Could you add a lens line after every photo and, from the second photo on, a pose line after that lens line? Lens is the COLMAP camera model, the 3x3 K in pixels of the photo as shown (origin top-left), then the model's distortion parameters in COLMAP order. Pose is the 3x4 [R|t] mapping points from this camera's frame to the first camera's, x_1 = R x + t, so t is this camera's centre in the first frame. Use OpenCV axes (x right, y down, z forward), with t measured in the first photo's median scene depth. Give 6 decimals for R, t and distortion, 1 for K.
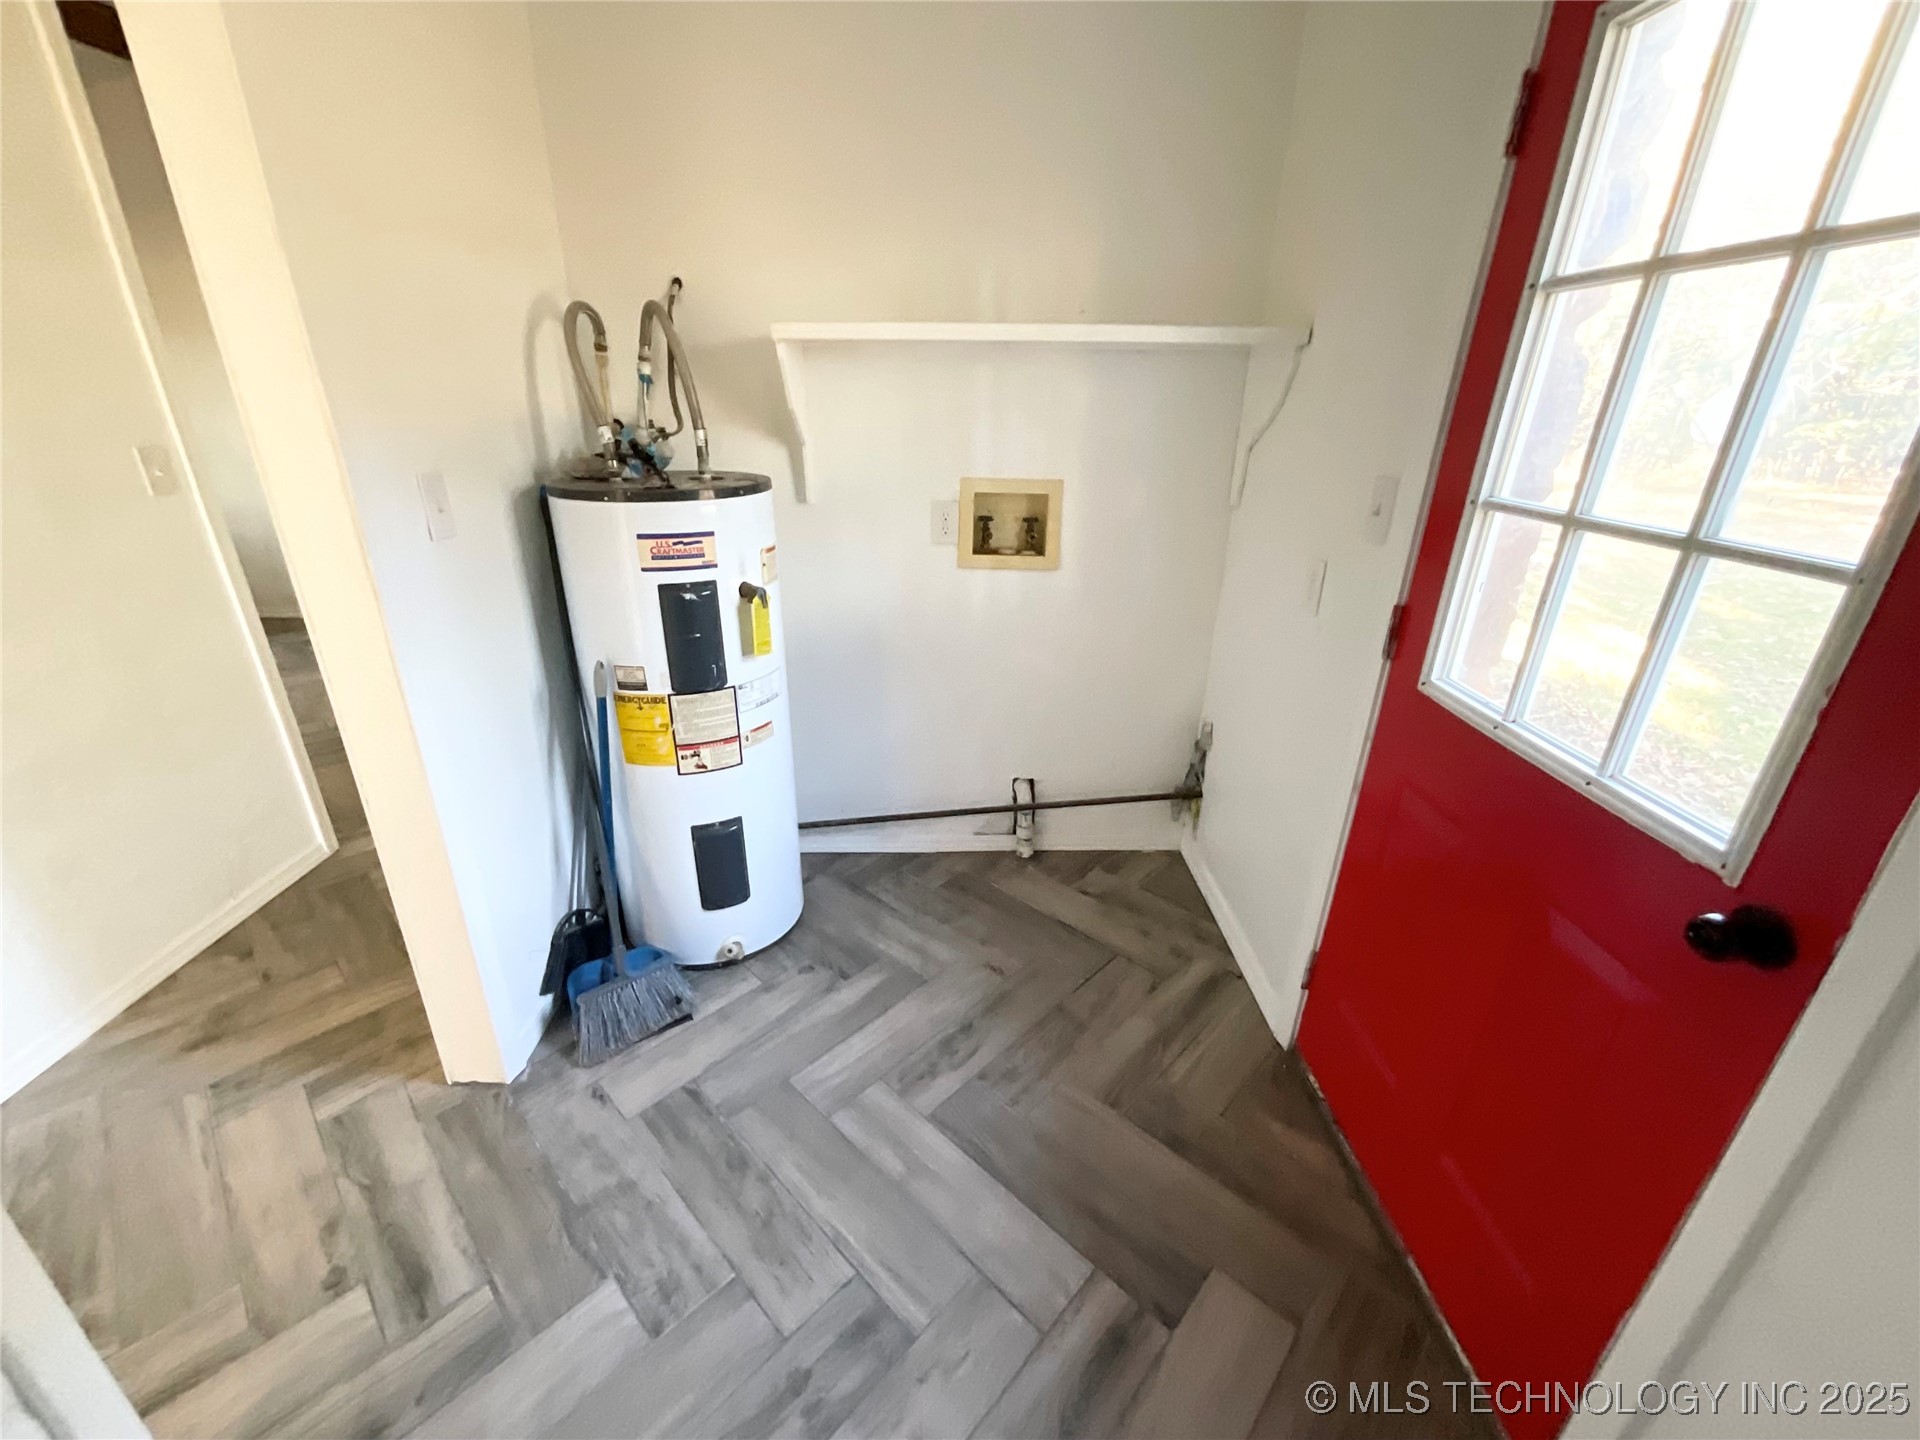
lens RADIAL K [[777.5, 0, 961.2], [0, 777.5, 721.6], [0, 0, 1]] dist [-0.000394, -0.000193]
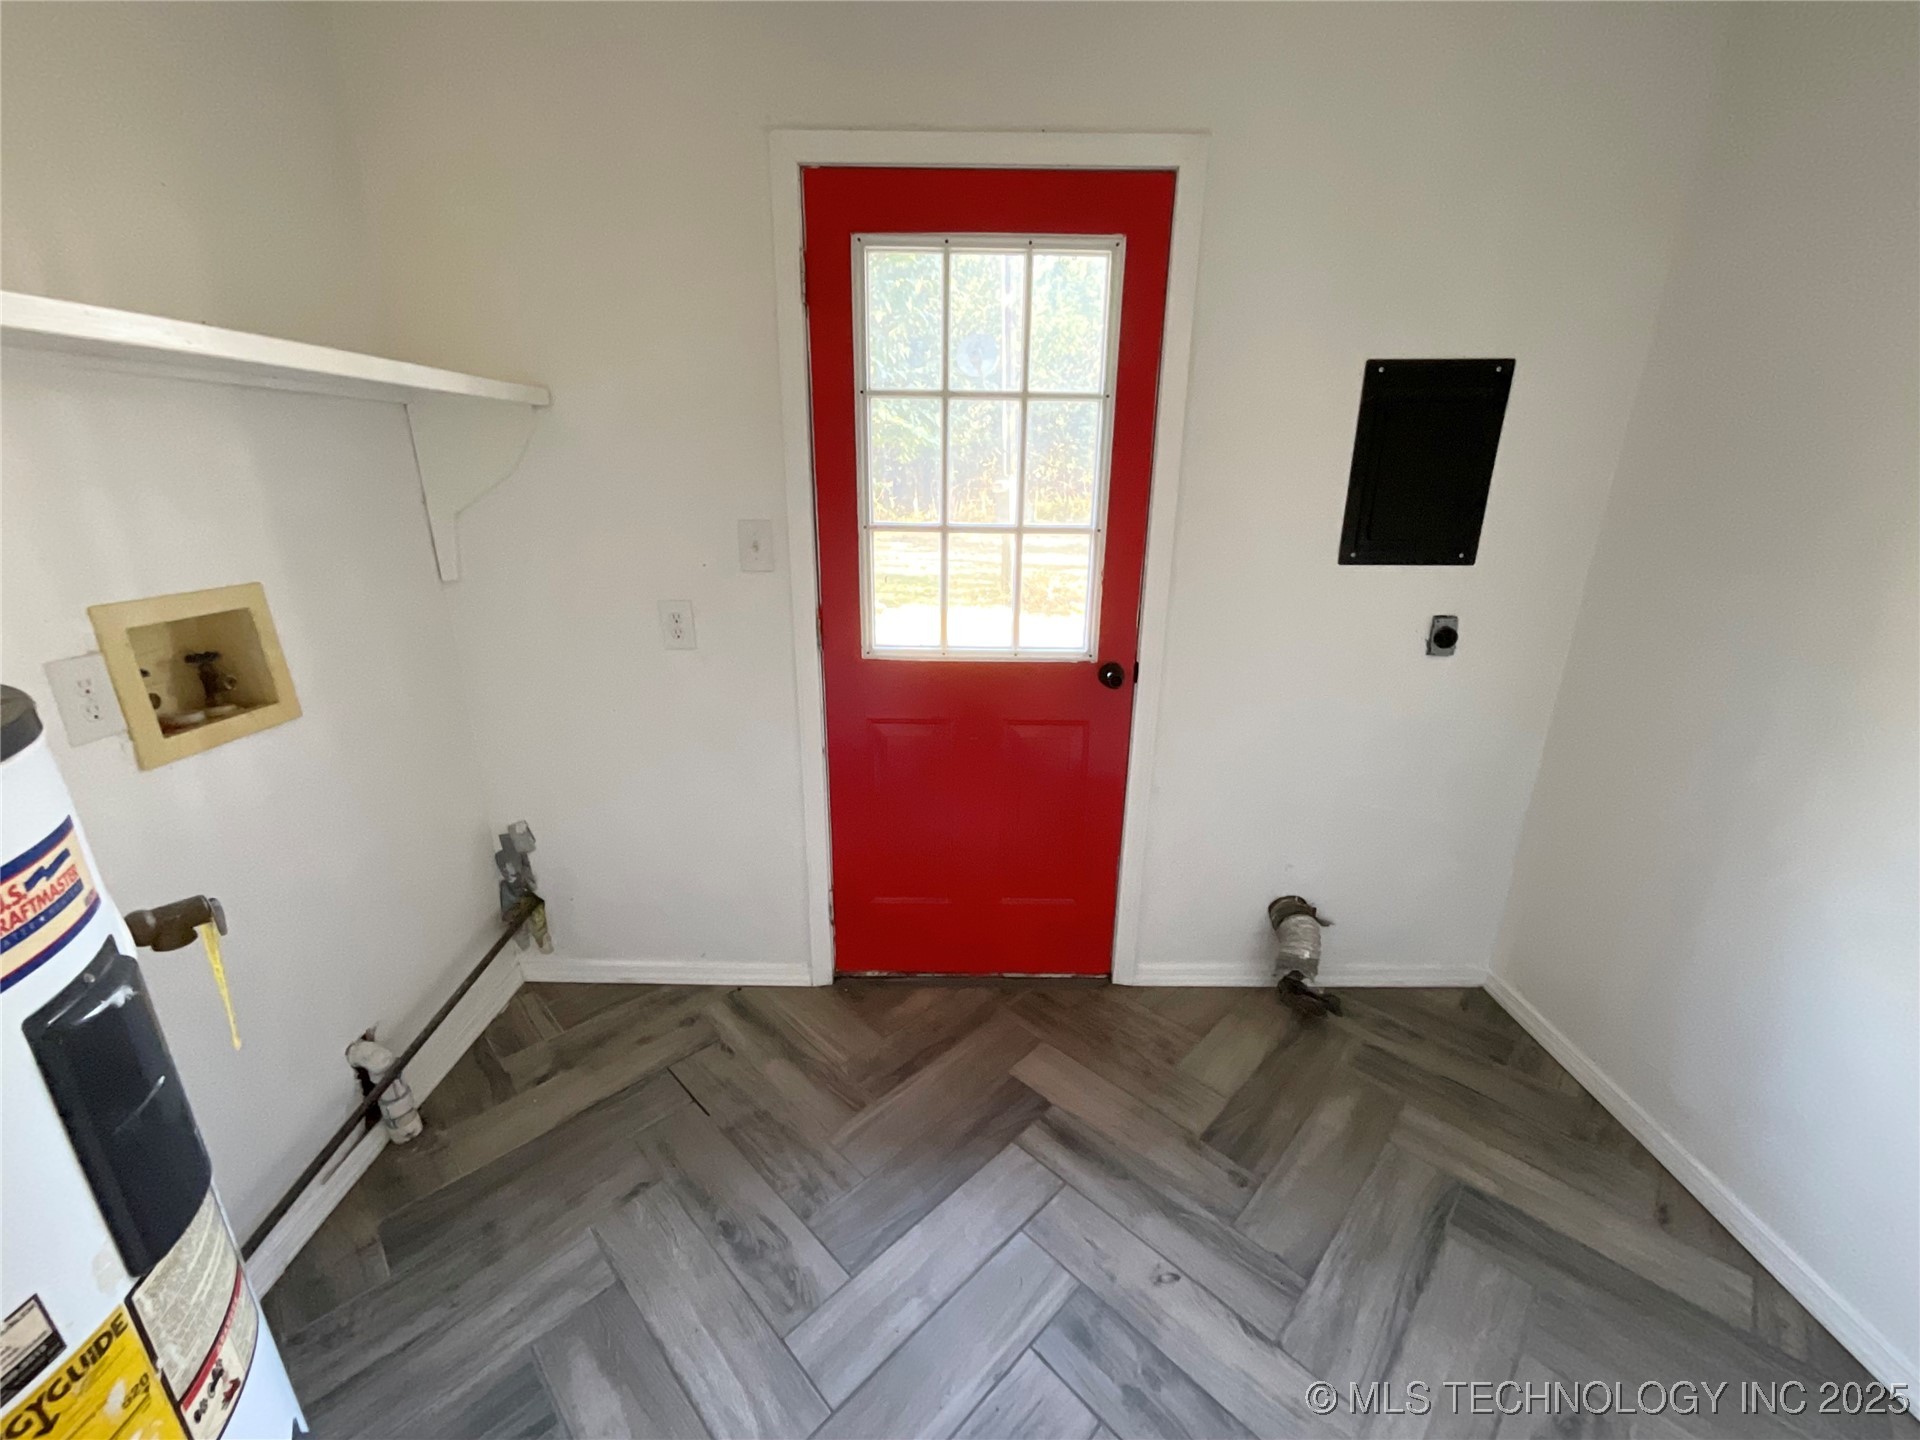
lens RADIAL K [[777.5, 0, 961.2], [0, 777.5, 721.6], [0, 0, 1]] dist [-0.000394, -0.000193]
pose [[0.018917, -0.322116, 0.946511, -0.658142], [0.375834, 0.879542, 0.291814, -0.237164], [-0.926494, 0.350211, 0.137700, 0.553982]]
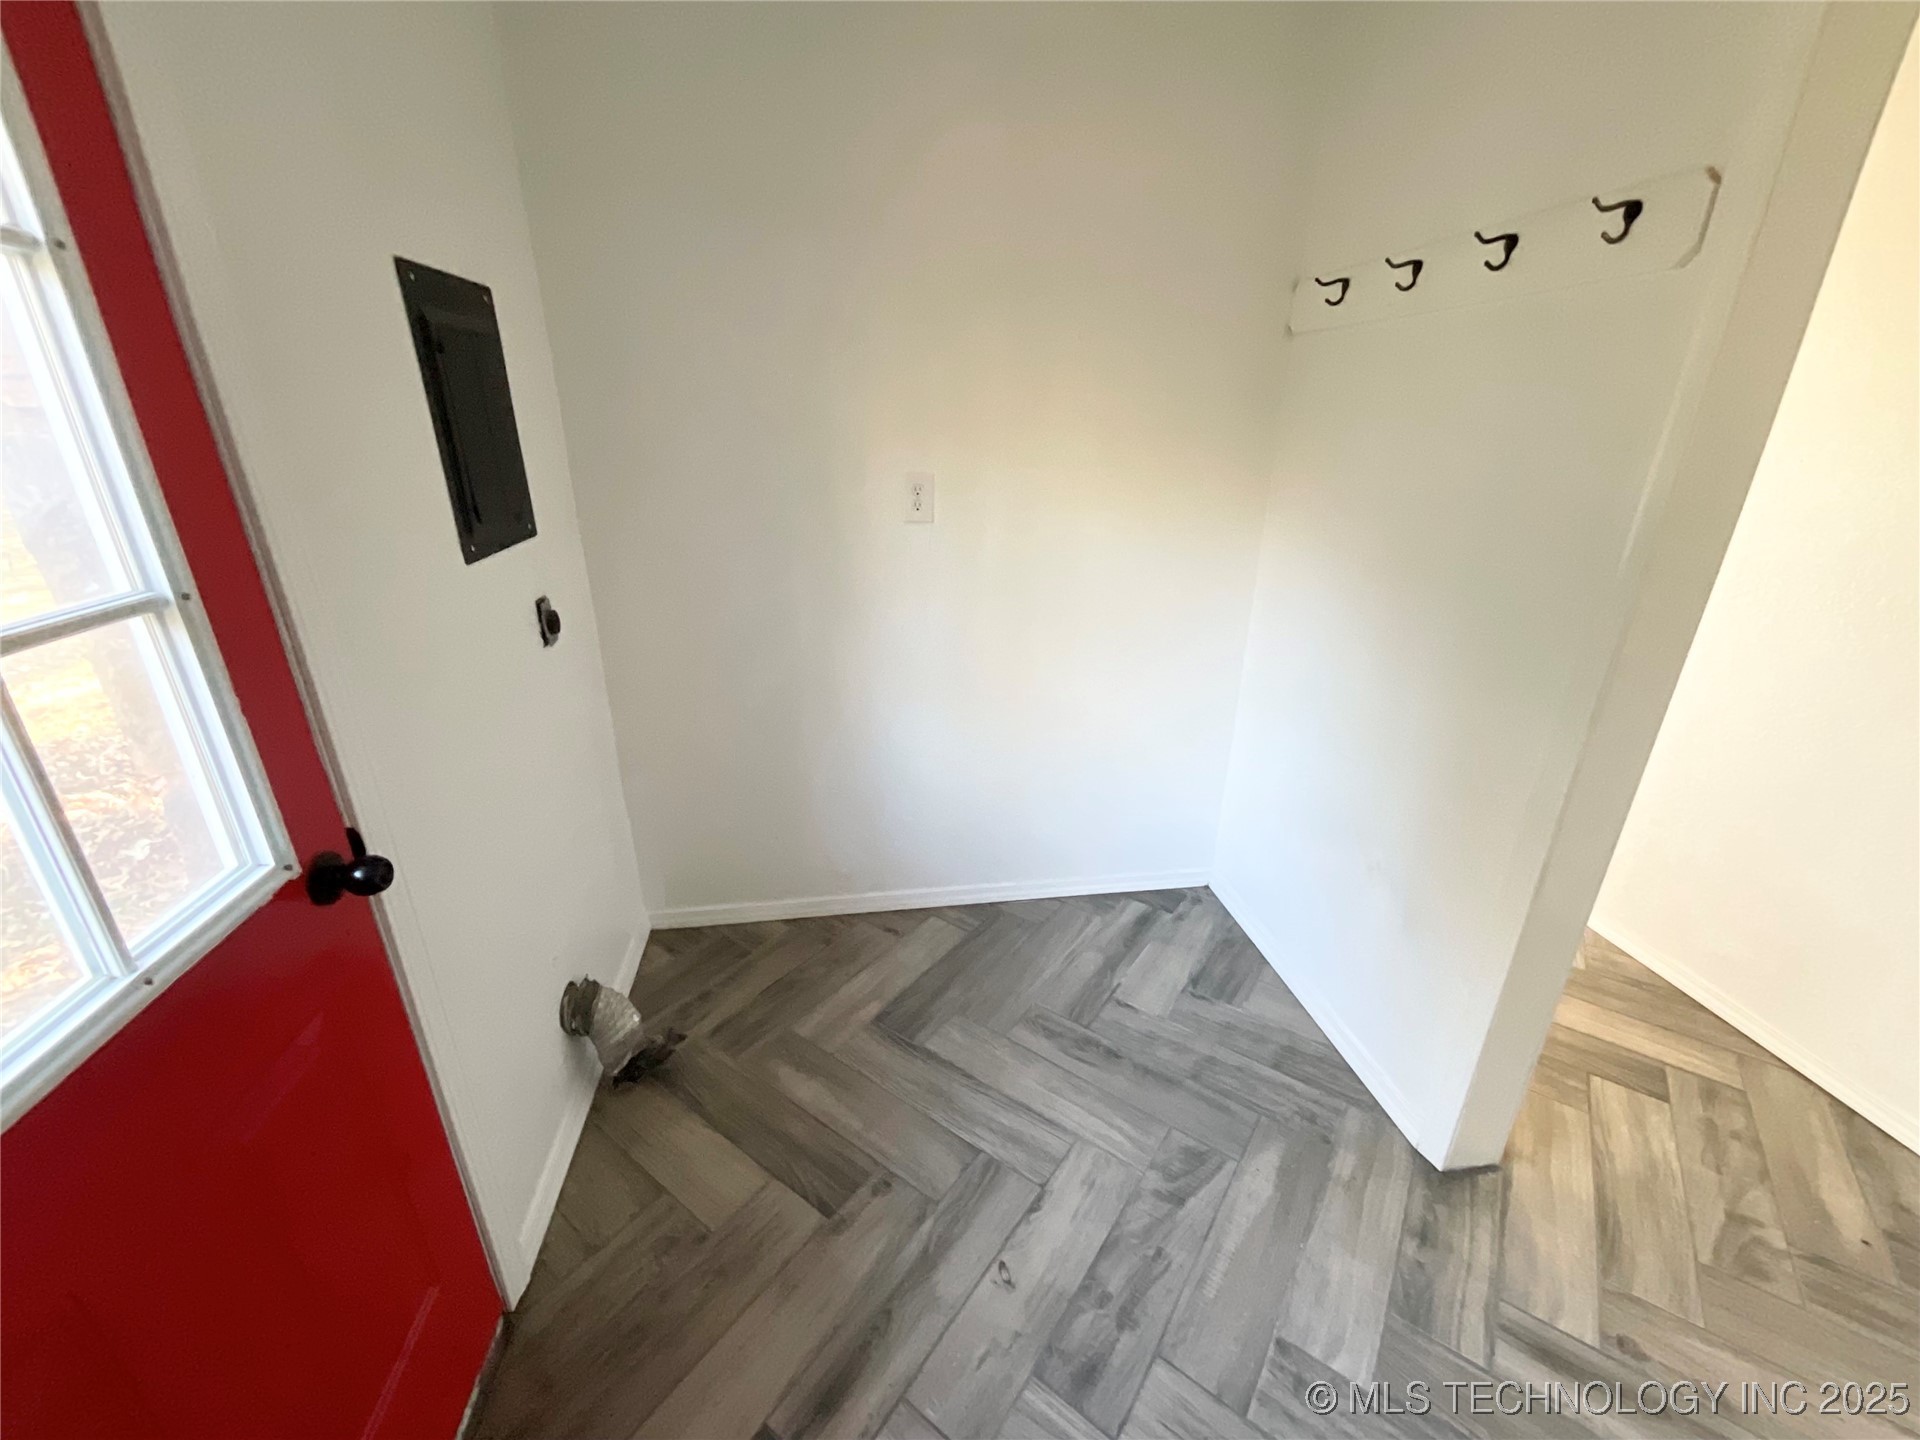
lens RADIAL K [[784.7, 0, 964.4], [0, 784.7, 722.8], [0, 0, 1]] dist [0.008532, 0.000288]
pose [[-0.990742, 0.027540, -0.132933, 0.106060], [-0.073195, 0.716321, 0.693921, -0.382074], [0.114334, 0.697227, -0.707674, 0.861396]]
